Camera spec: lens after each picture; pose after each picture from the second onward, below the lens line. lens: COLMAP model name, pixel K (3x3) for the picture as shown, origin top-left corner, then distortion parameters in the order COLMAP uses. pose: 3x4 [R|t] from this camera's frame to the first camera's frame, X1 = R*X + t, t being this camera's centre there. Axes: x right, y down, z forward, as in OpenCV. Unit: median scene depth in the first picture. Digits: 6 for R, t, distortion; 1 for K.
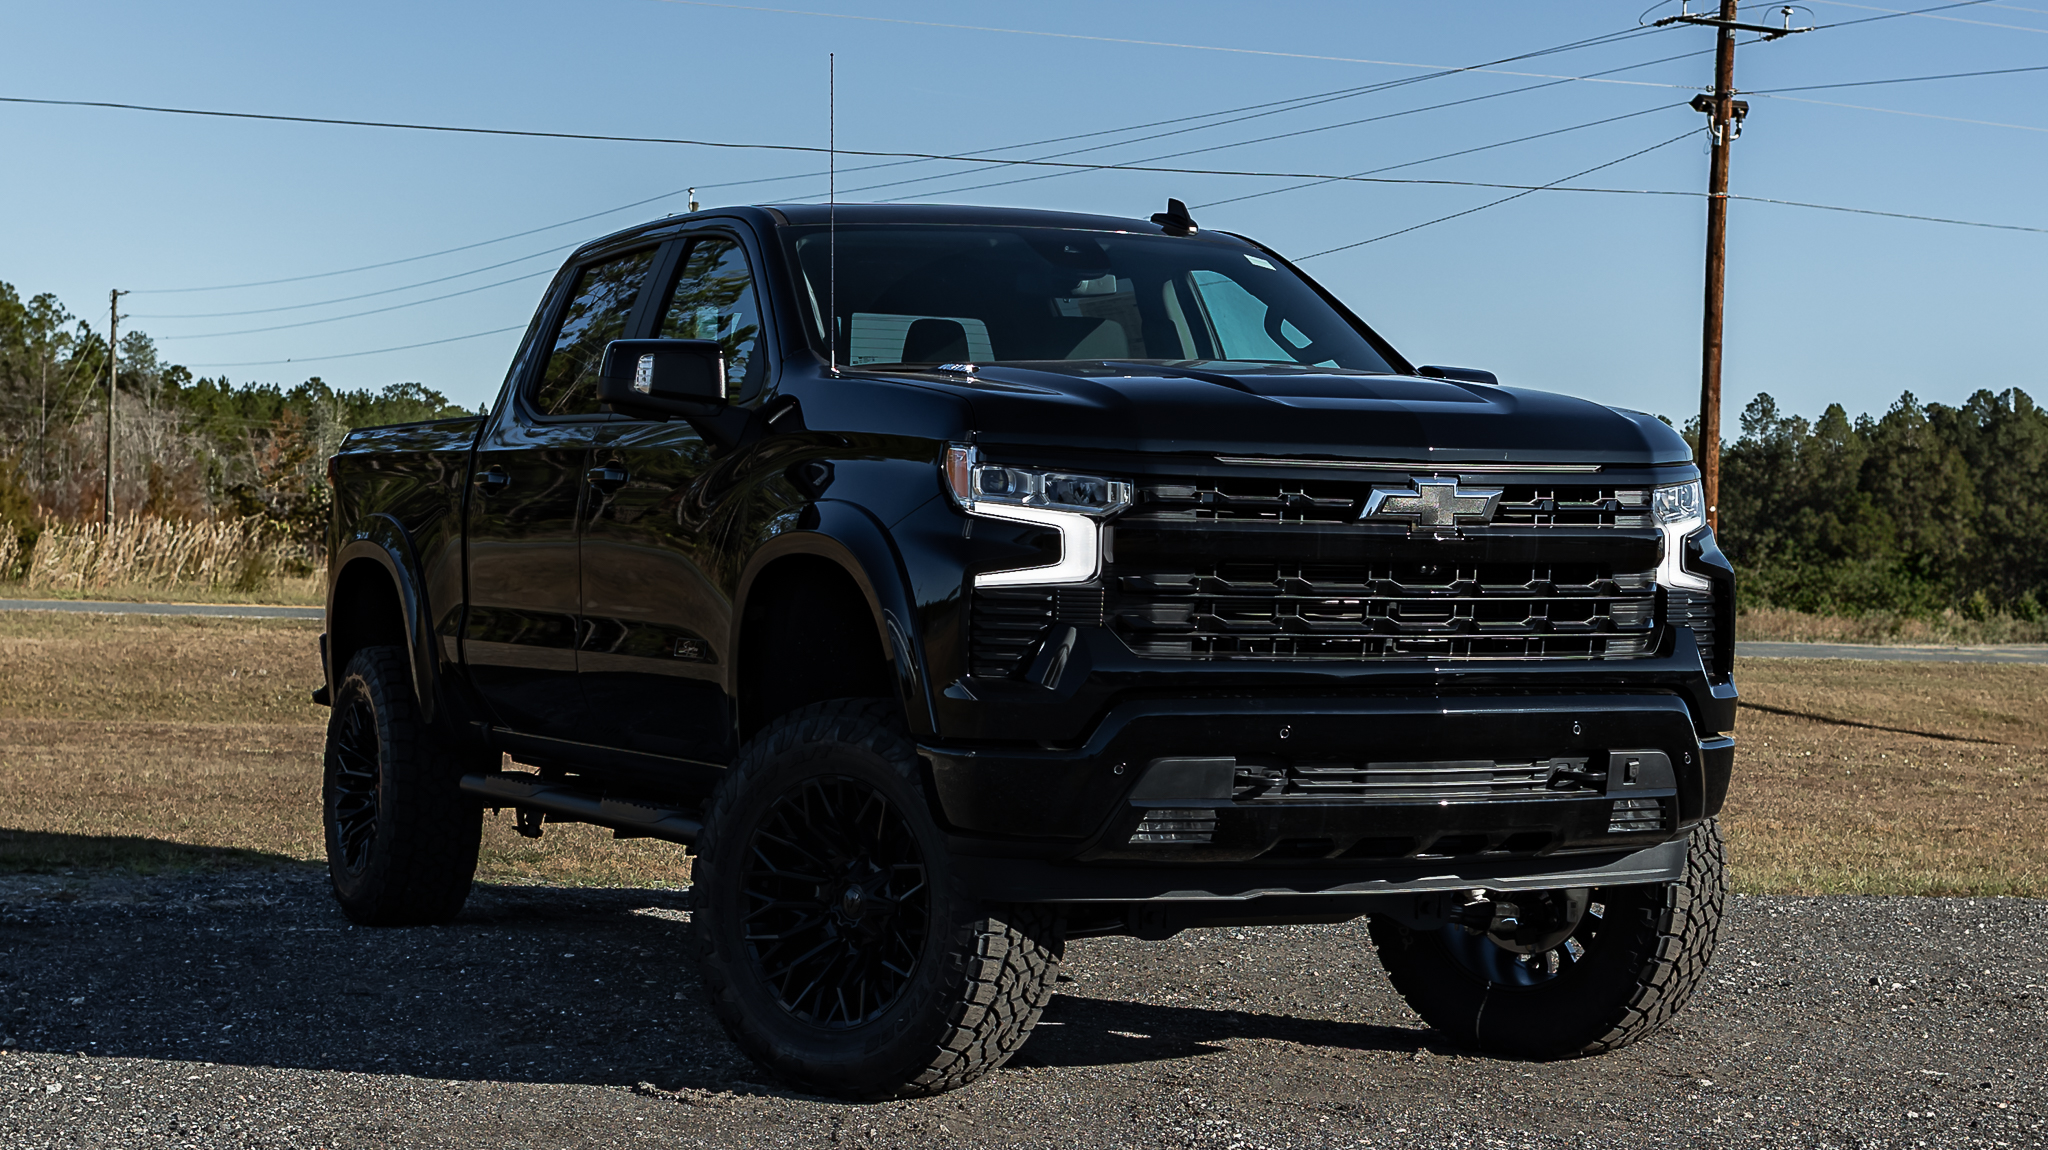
lens RADIAL K [[3442.6, 0, 882.3], [0, 3442.6, 665.7], [0, 0, 1]] dist [0.136776, 0.000000]
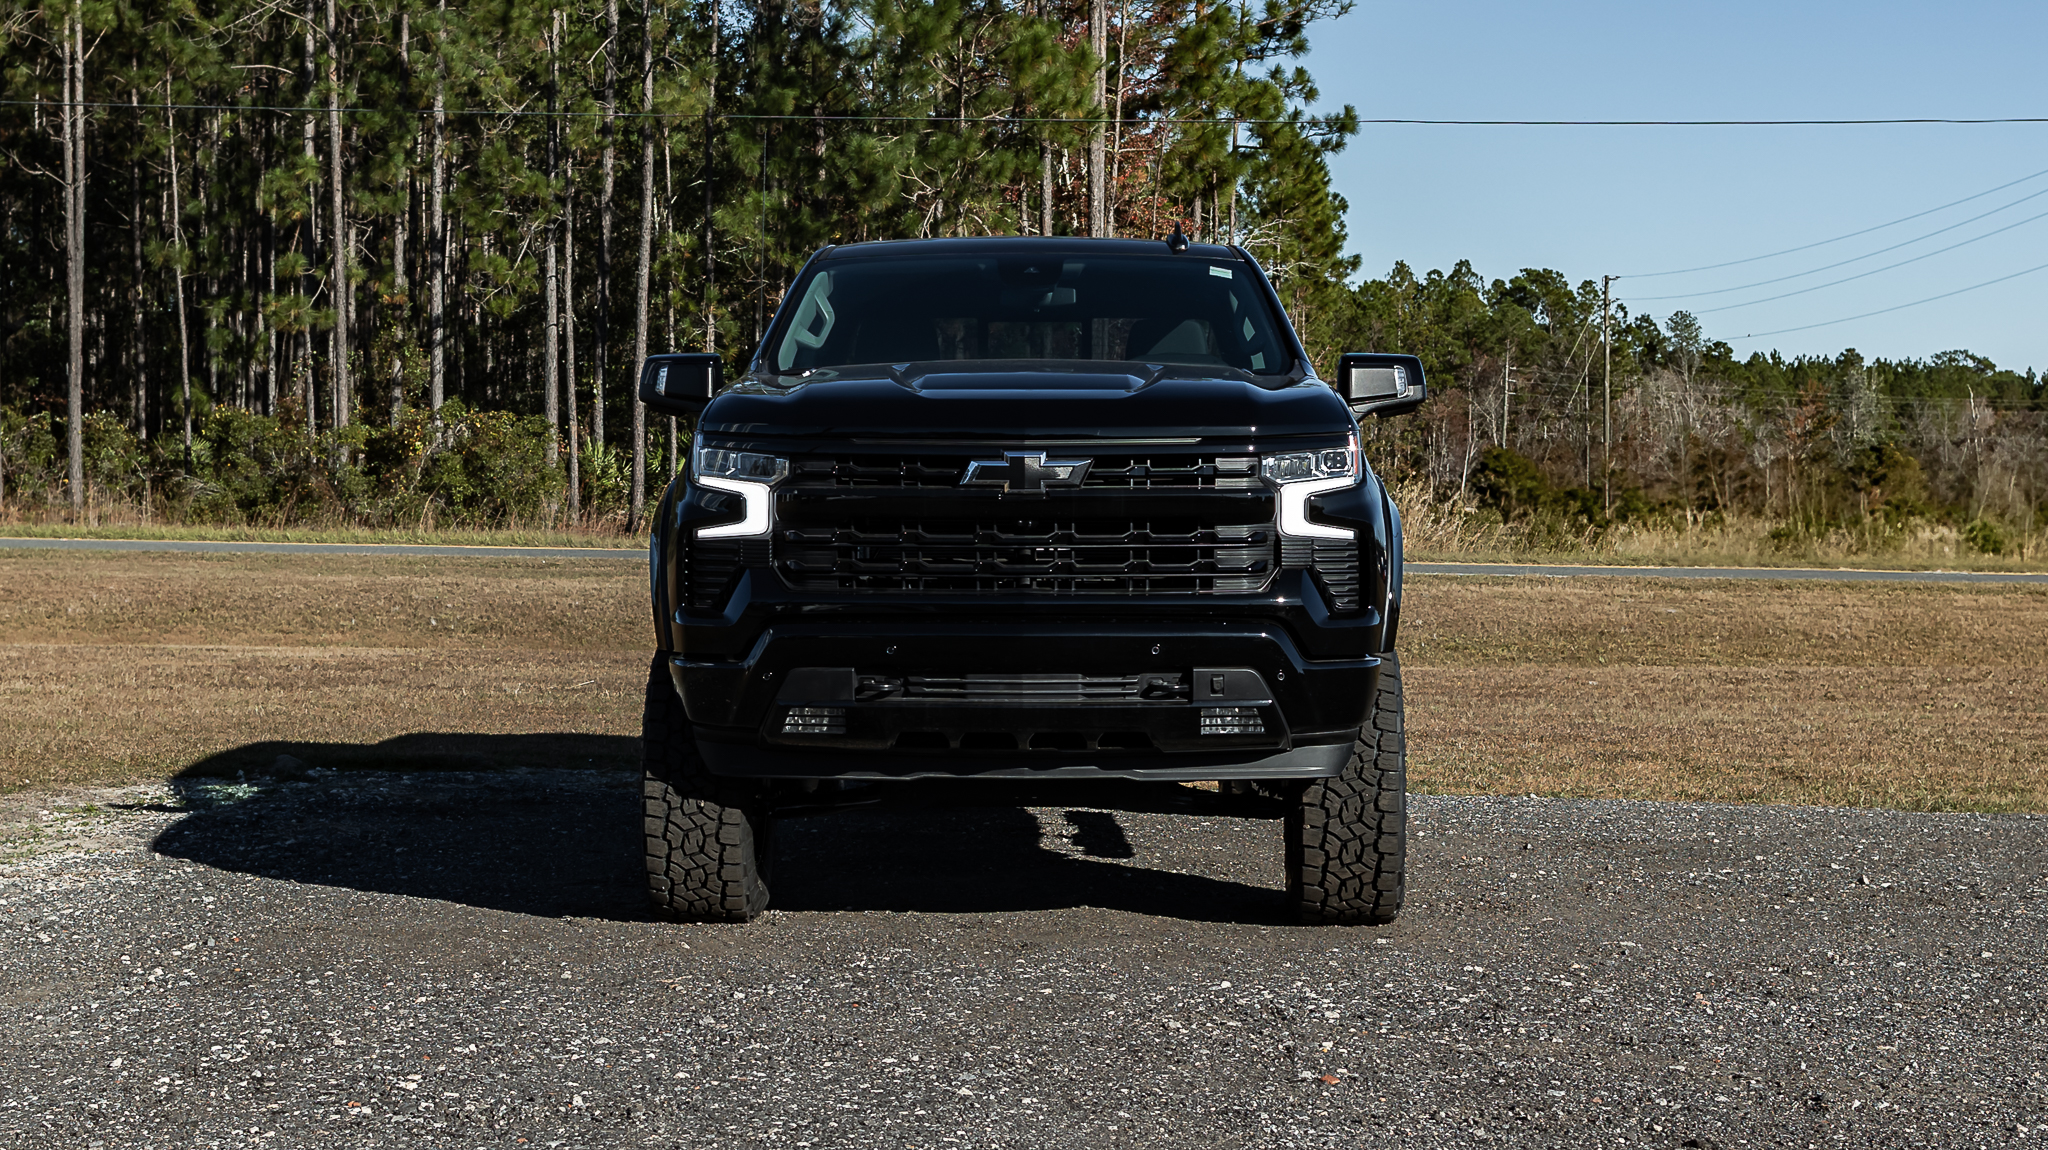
lens RADIAL K [[3261.4, 0, 955.2], [0, 3261.4, 584.4], [0, 0, 1]] dist [-0.012056, 0.000000]
pose [[0.904710, -0.001352, -0.426025, 0.621994], [-0.003888, 0.999927, -0.011430, 0.008255], [0.426010, 0.011997, 0.904639, -0.093344]]
